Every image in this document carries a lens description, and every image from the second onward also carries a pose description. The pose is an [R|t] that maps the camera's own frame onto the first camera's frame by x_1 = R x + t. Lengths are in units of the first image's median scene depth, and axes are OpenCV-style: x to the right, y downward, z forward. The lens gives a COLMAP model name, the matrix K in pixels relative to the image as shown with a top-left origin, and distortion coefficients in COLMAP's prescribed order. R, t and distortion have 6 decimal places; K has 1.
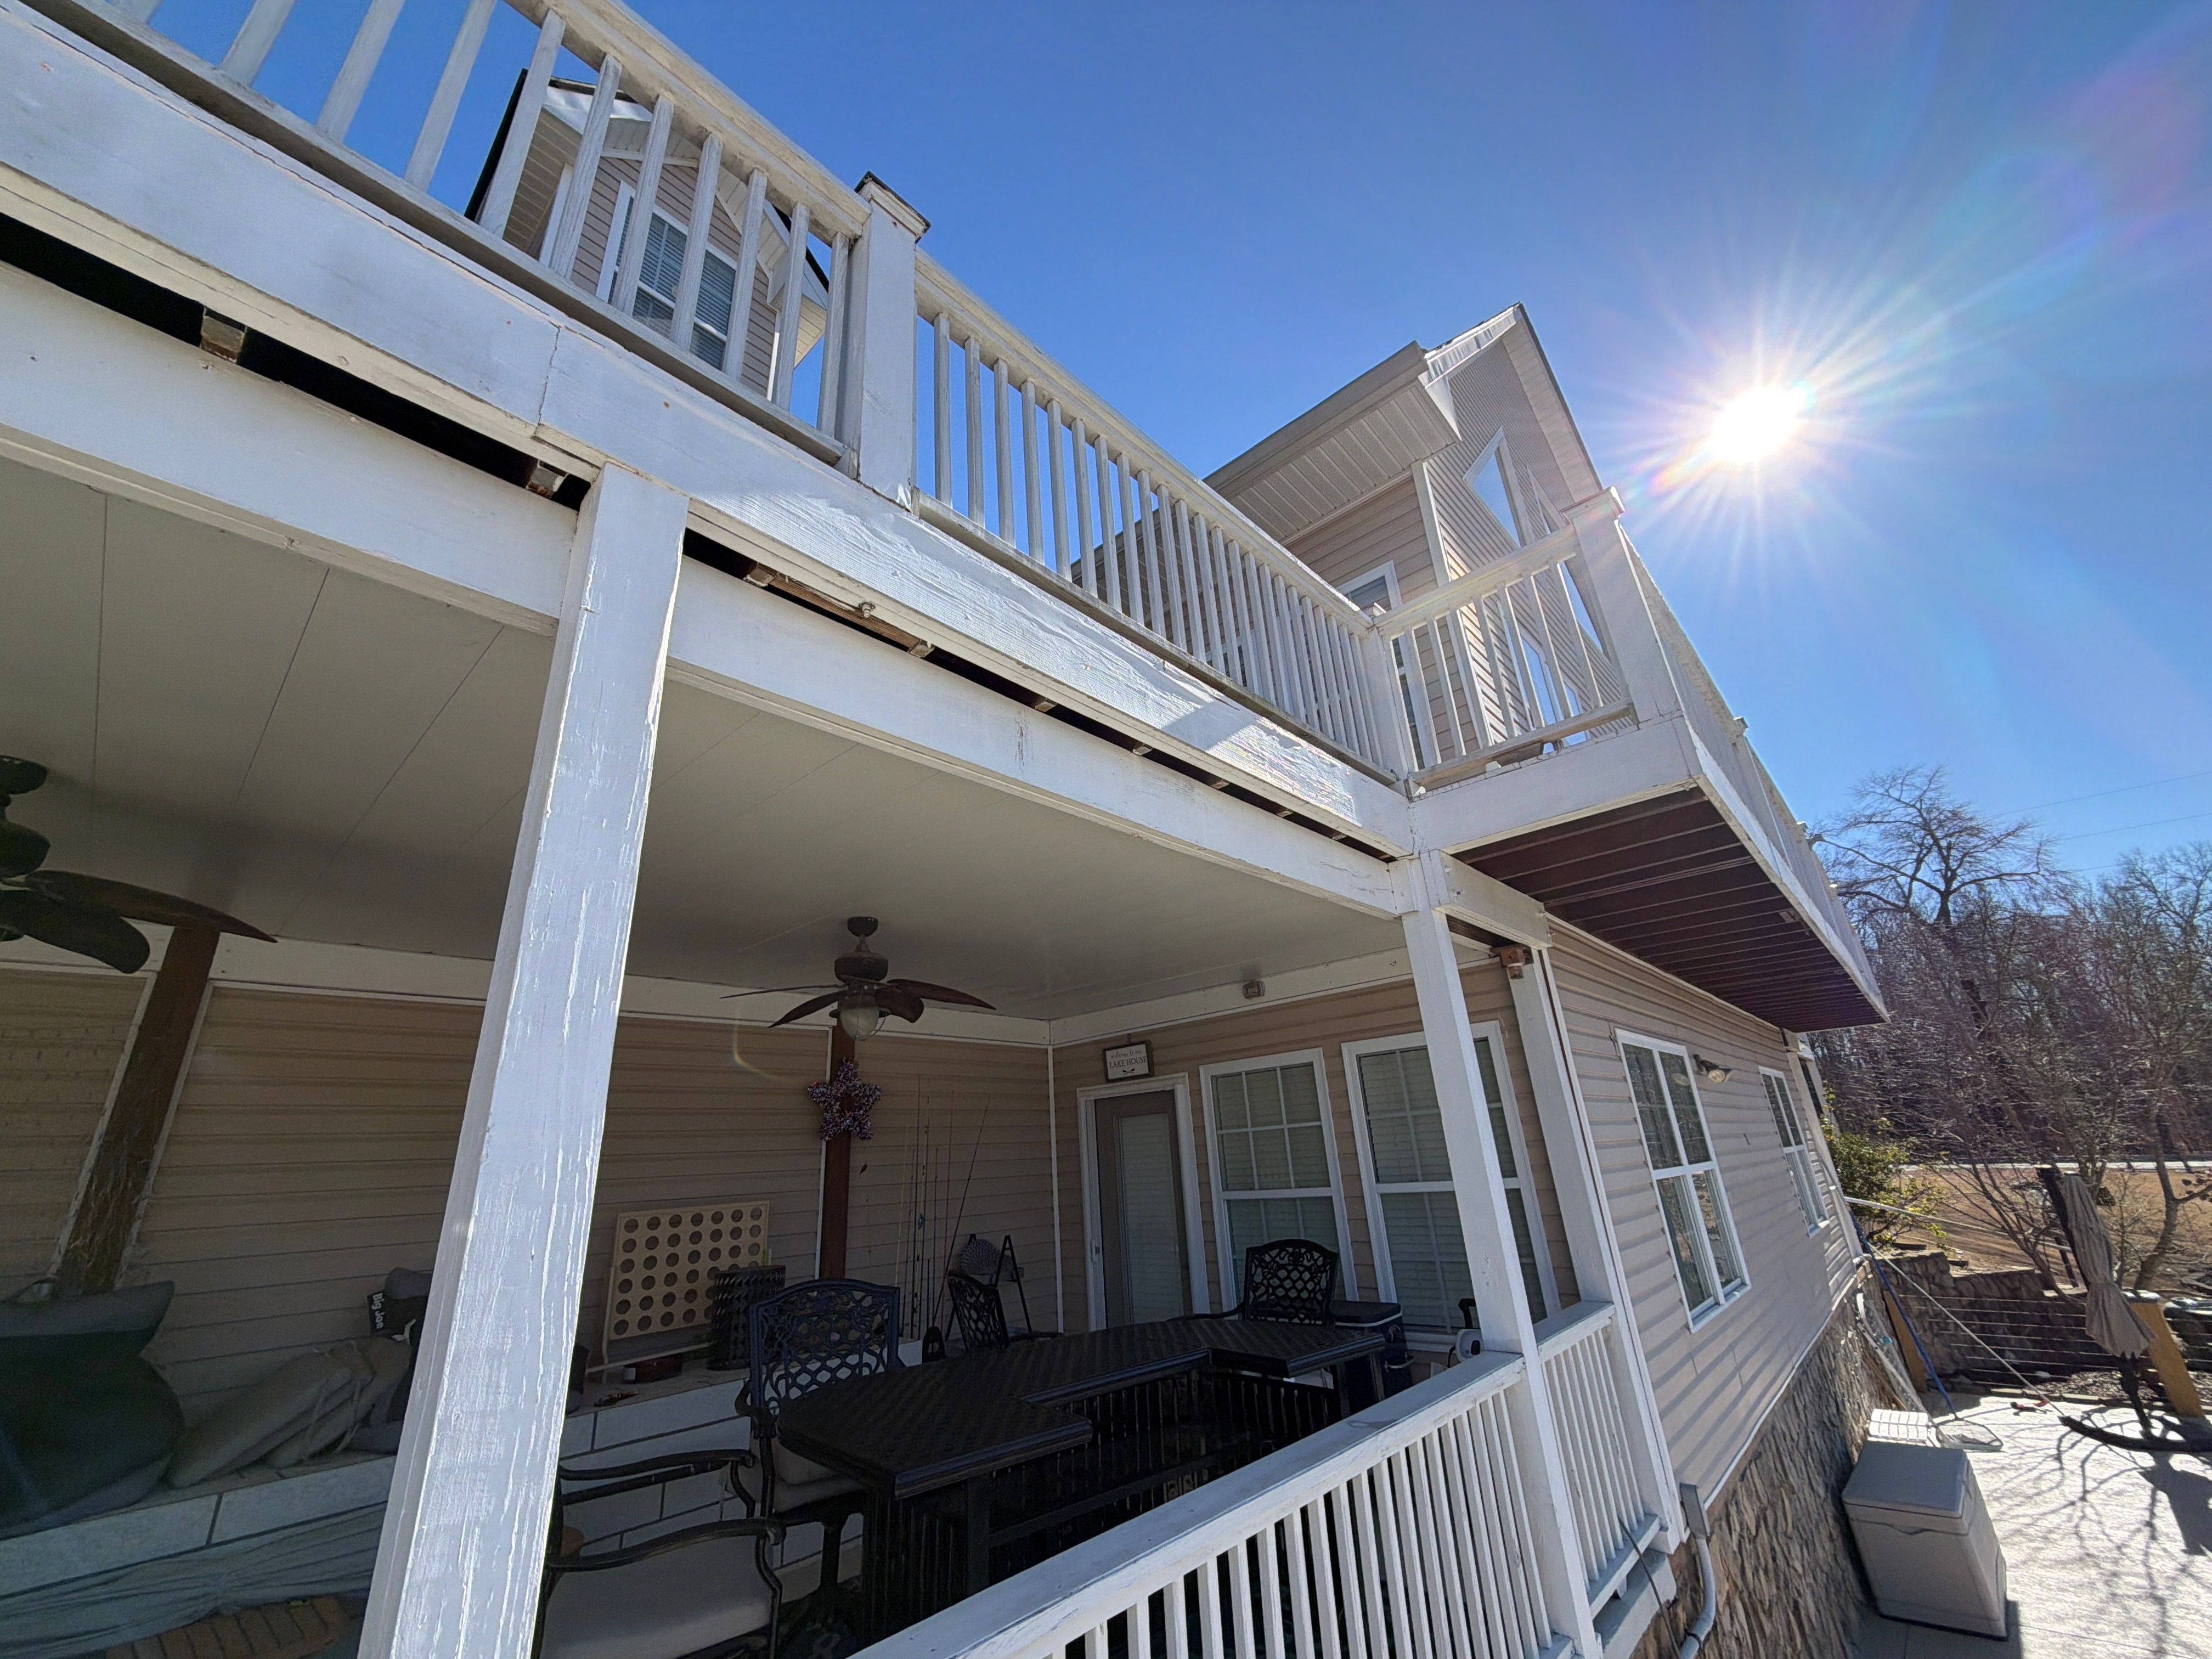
lens RADIAL K [[877.6, 0, 1107.1], [0, 877.6, 831.1], [0, 0, 1]] dist [-0.000261, 0.000258]
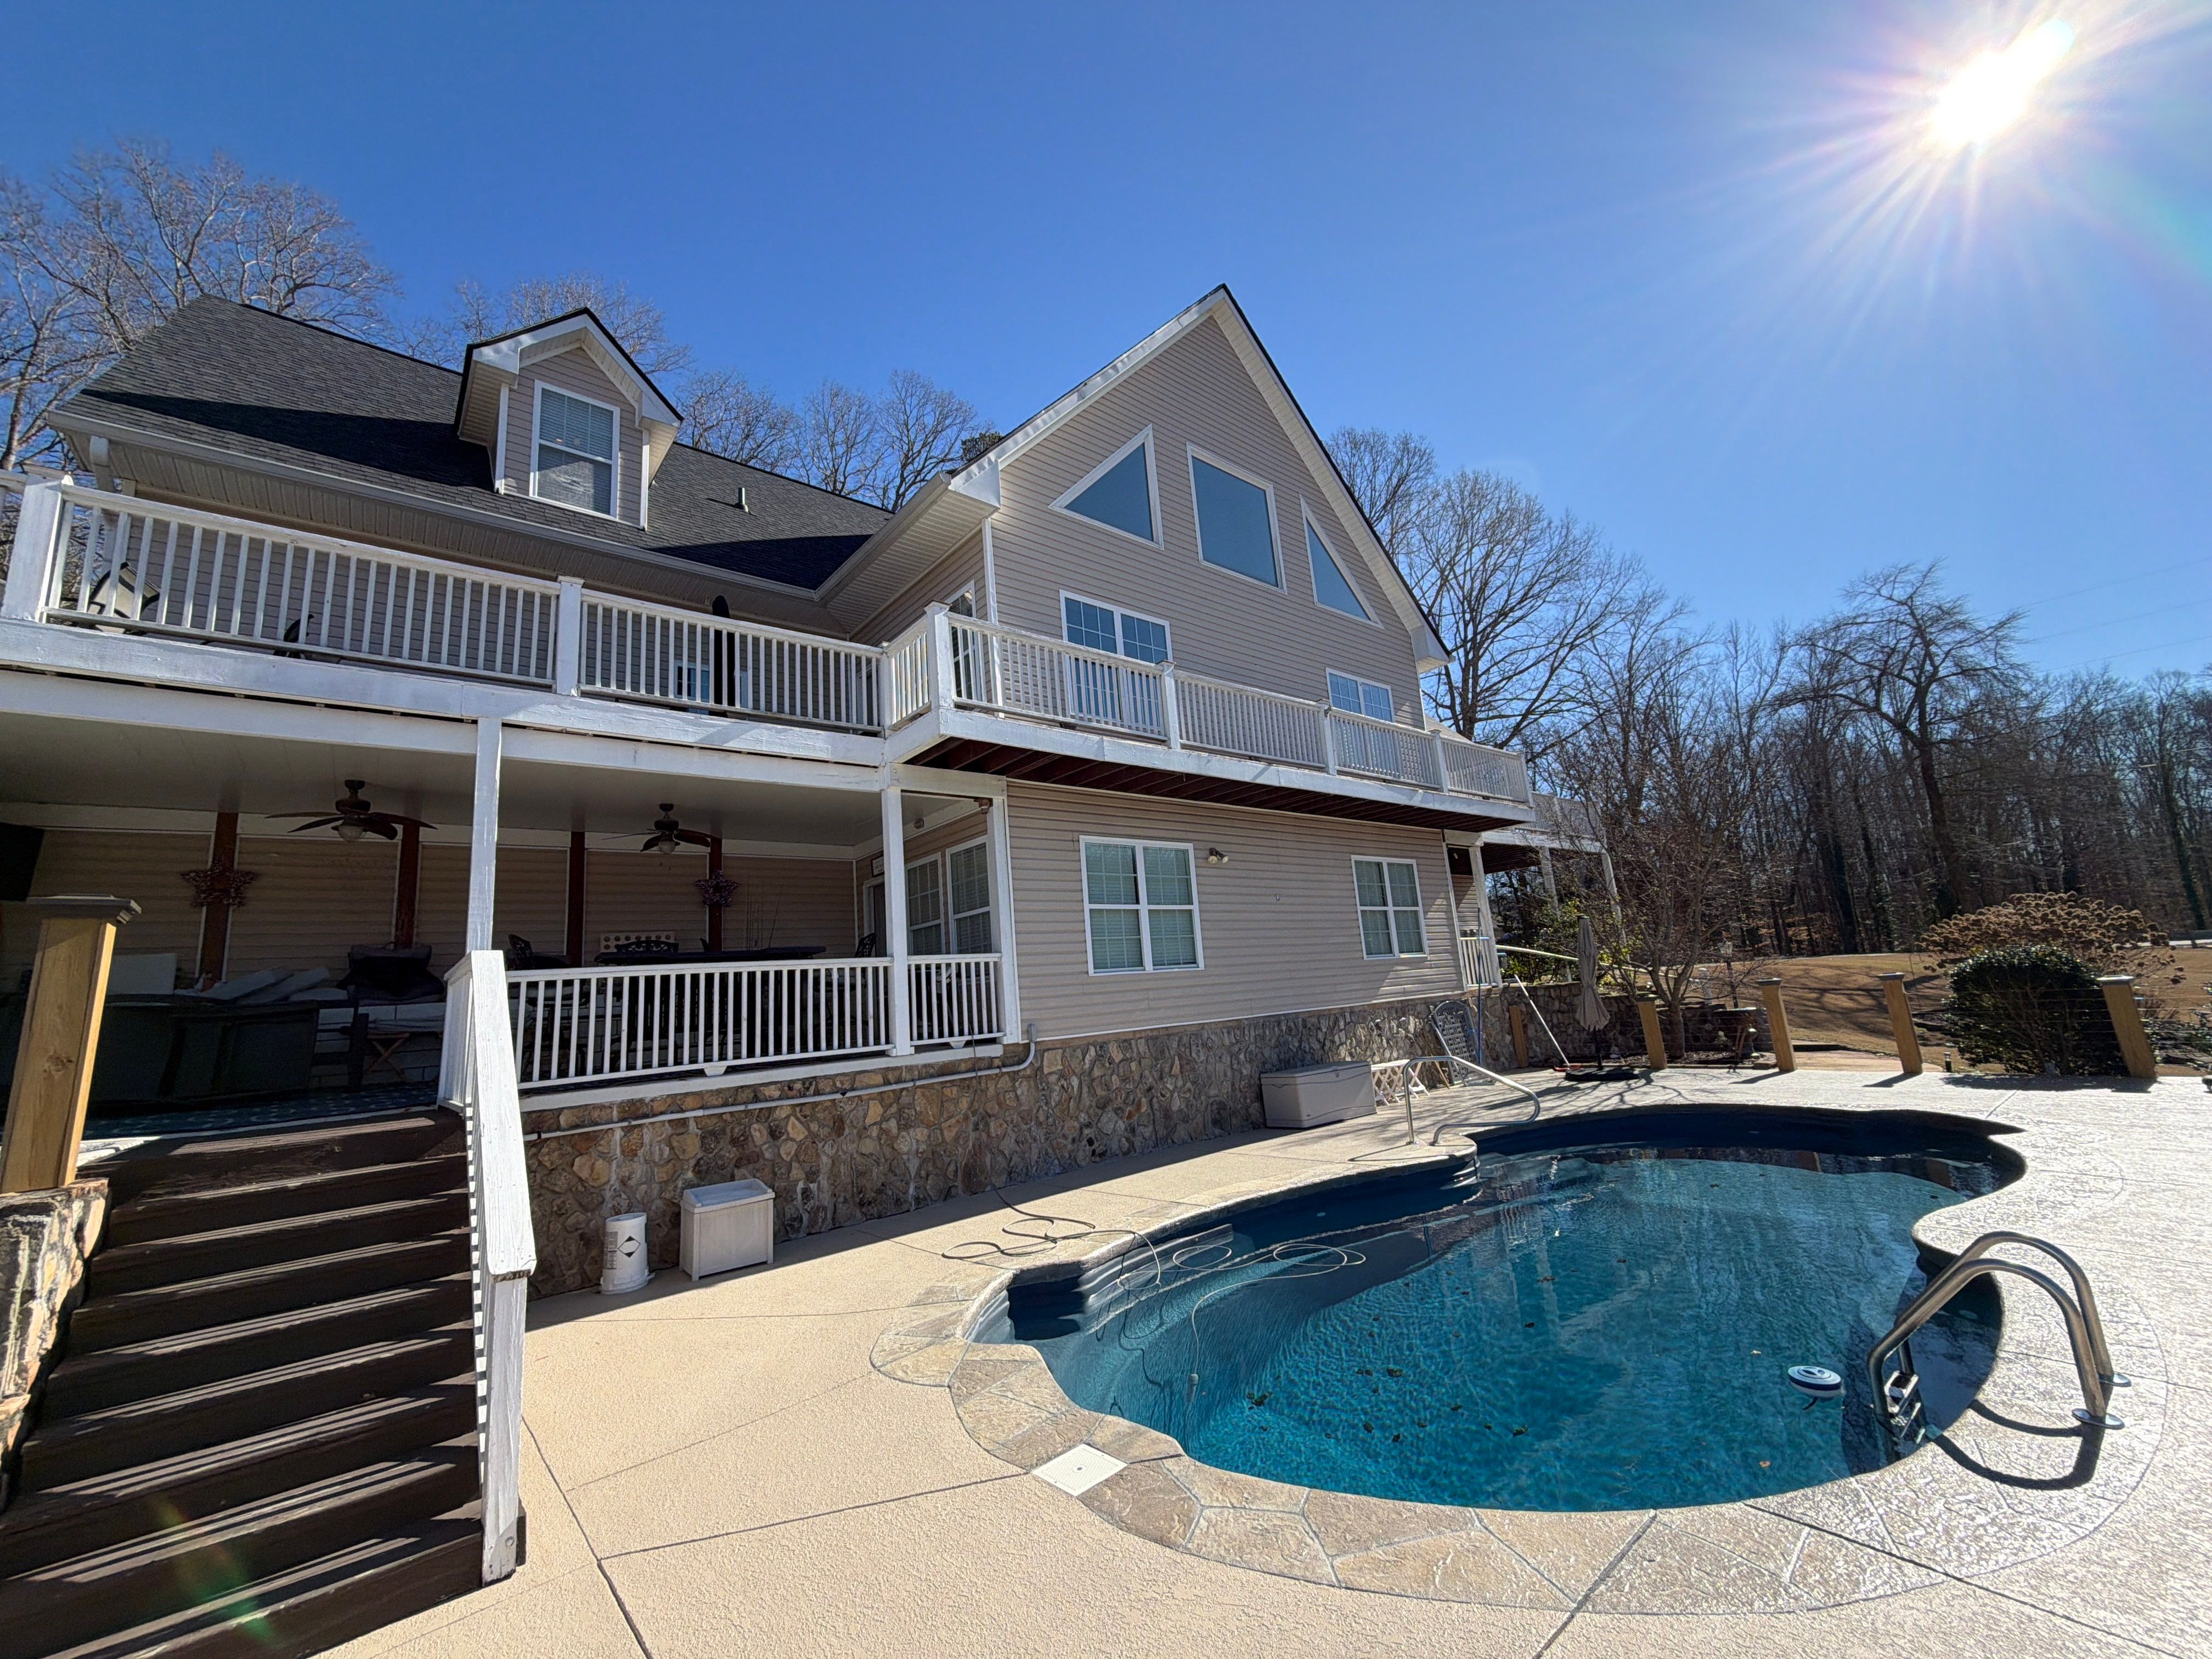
lens RADIAL K [[877.6, 0, 1109.1], [0, 877.6, 829.4], [0, 0, 1]] dist [-0.000261, 0.000258]
pose [[0.991882, -0.046920, -0.118188, 0.728913], [0.067945, 0.981188, 0.180701, -0.109263], [0.107487, -0.187264, 0.976411, -0.729399]]
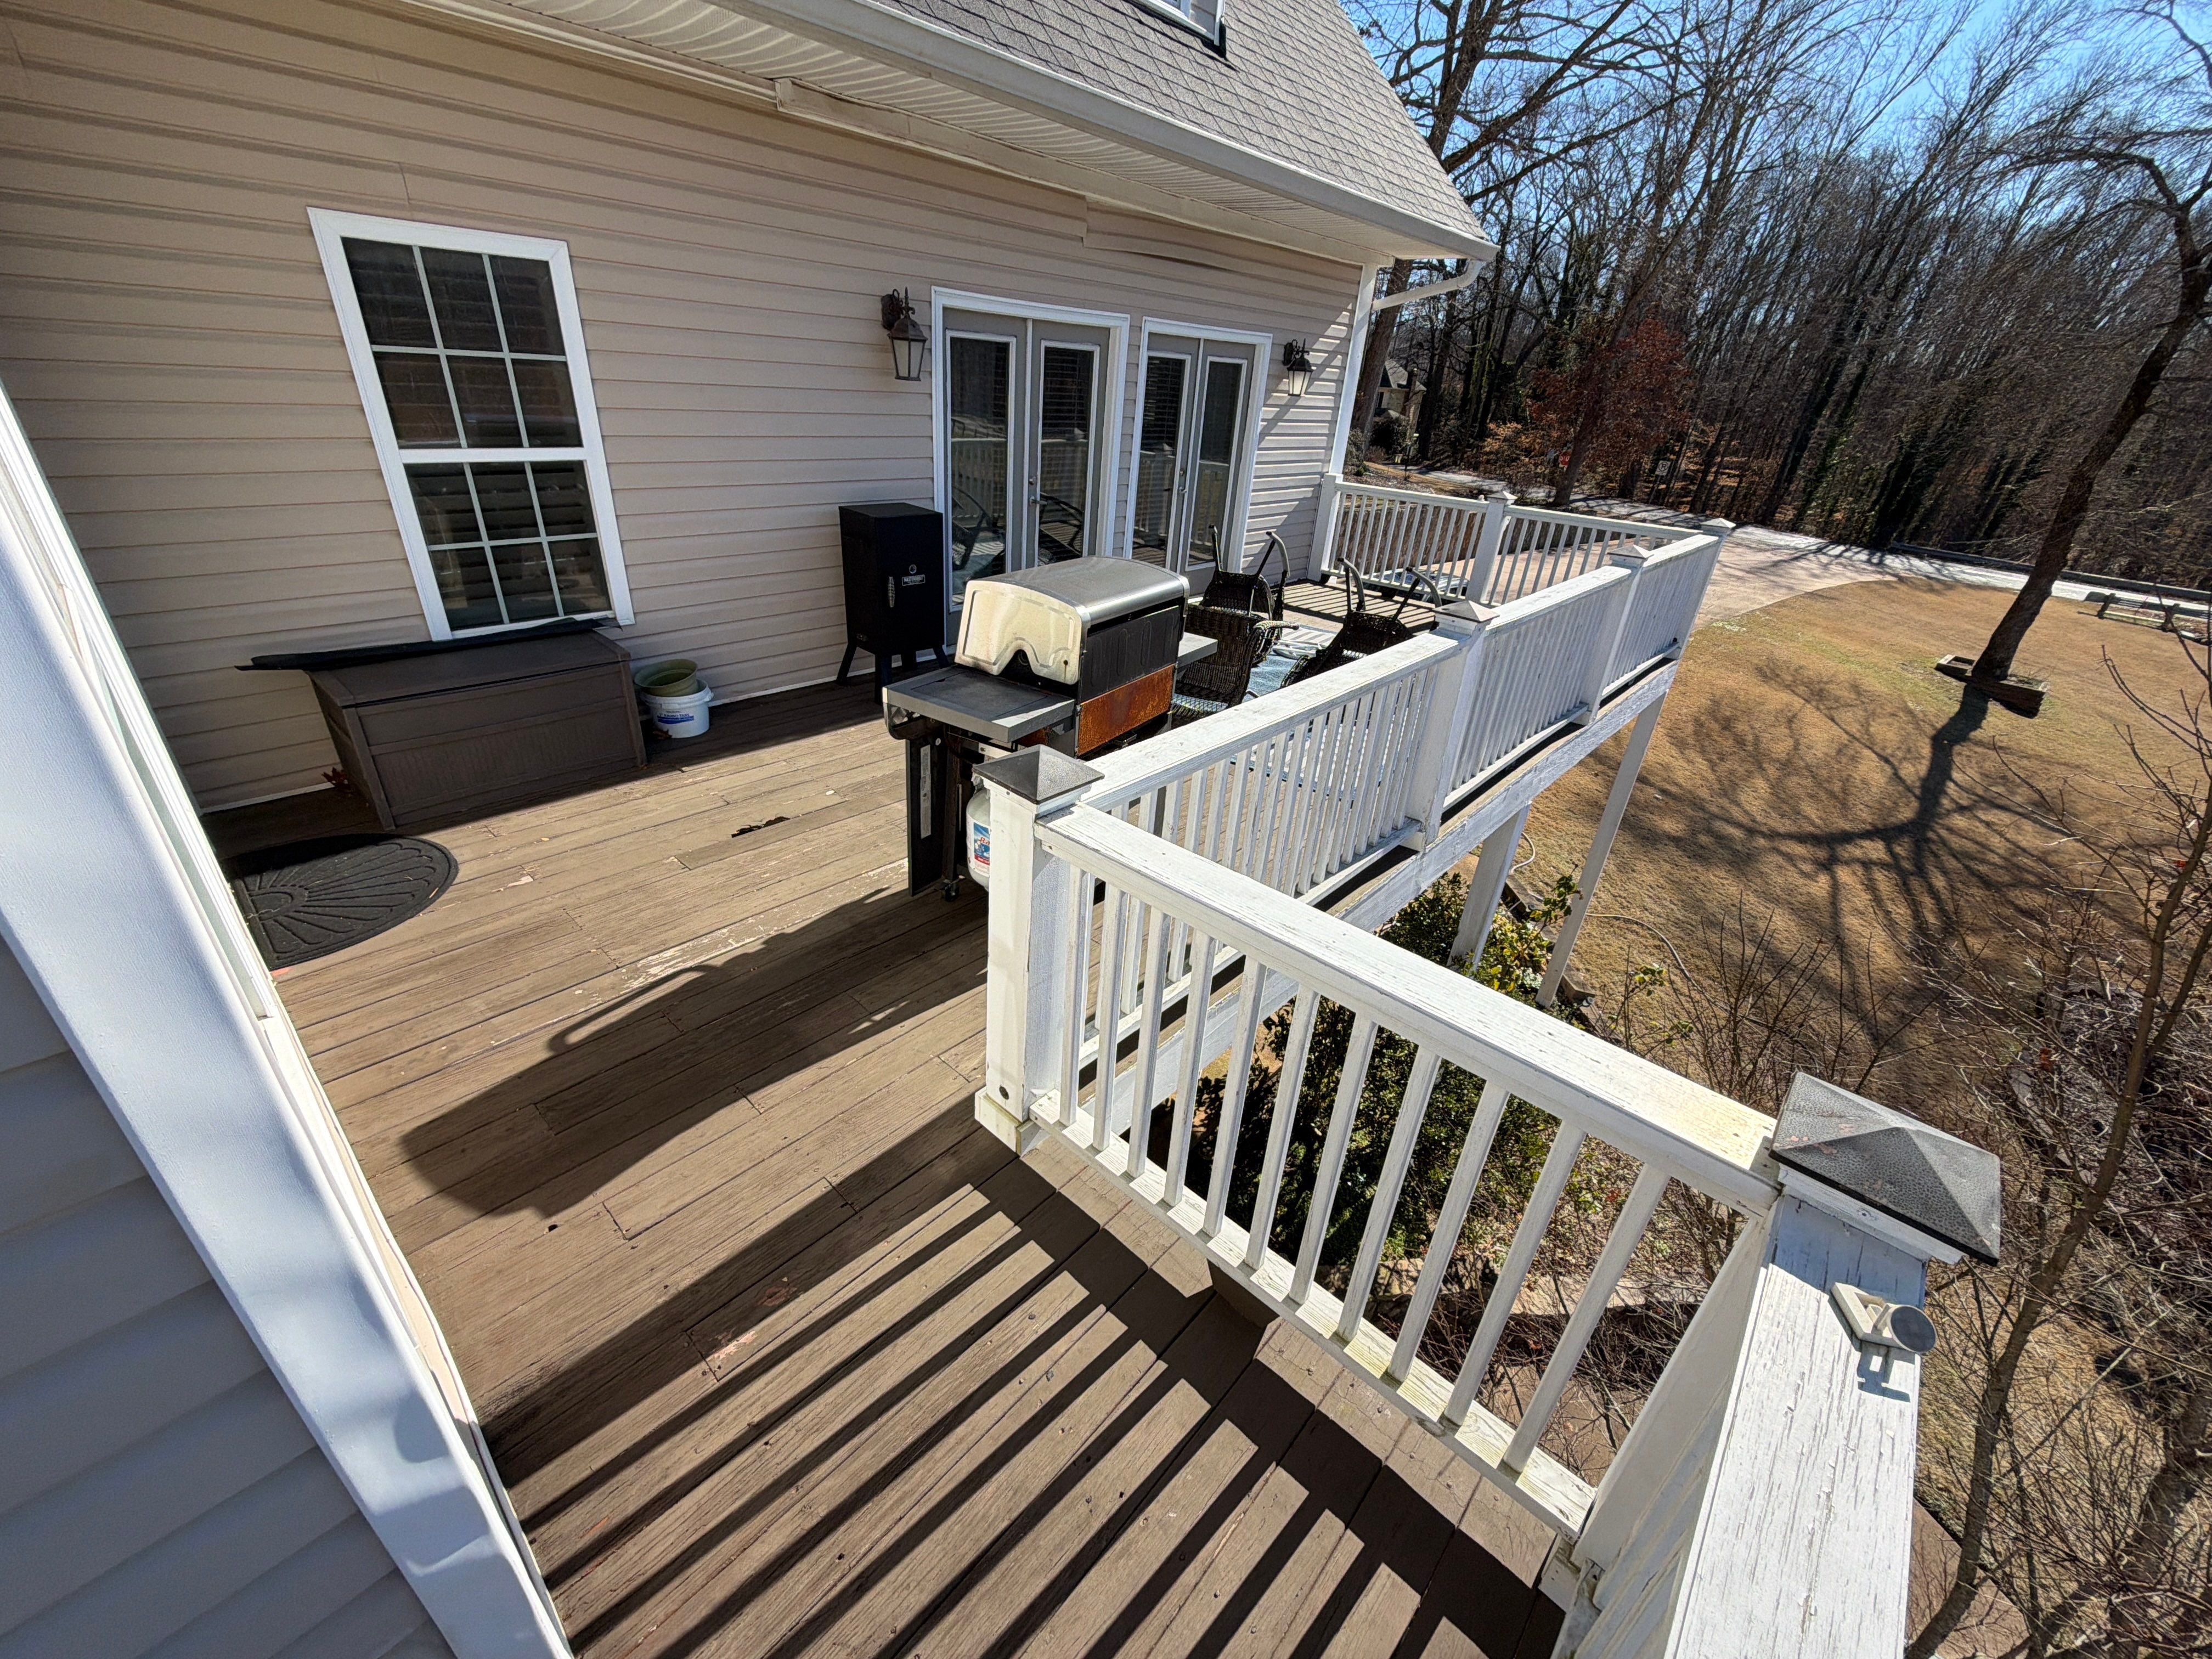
lens RADIAL K [[877.6, 0, 1112.9], [0, 877.6, 825.0], [0, 0, 1]] dist [-0.000261, 0.000258]
pose [[0.992350, 0.103822, 0.066804, 1.460936], [-0.118708, 0.653776, 0.747319, 0.058664], [0.033913, -0.749532, 0.661099, 1.885335]]
